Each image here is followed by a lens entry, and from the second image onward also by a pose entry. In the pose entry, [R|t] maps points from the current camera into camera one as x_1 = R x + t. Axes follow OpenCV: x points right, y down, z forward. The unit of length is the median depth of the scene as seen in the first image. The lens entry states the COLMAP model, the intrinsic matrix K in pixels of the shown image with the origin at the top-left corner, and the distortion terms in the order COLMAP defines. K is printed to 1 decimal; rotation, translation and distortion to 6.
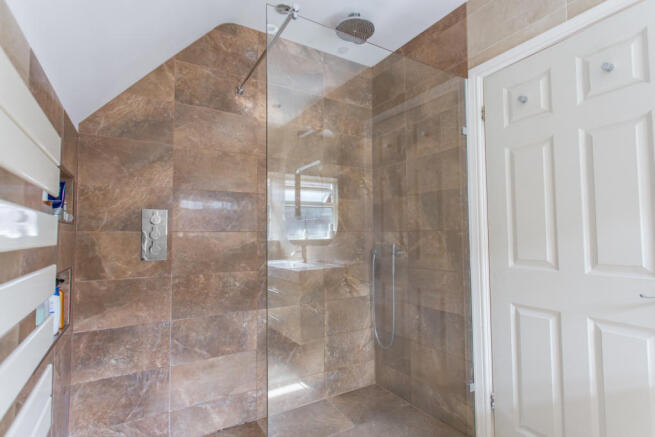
lens RADIAL K [[314.4, 0, 326.4], [0, 314.4, 218.1], [0, 0, 1]] dist [0.001336, 0.001113]
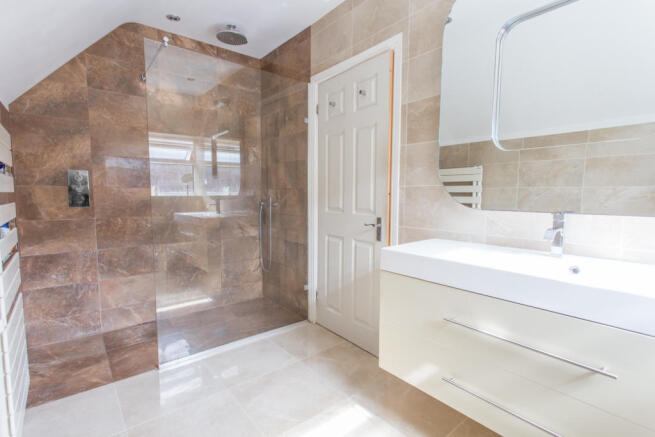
lens RADIAL K [[314.4, 0, 329.1], [0, 314.4, 217.5], [0, 0, 1]] dist [0.001336, 0.001113]
pose [[0.990017, 0.000892, 0.140946, 0.322694], [-0.019225, 0.991489, 0.128759, -0.019255], [-0.139632, -0.130184, 0.981608, -0.489583]]
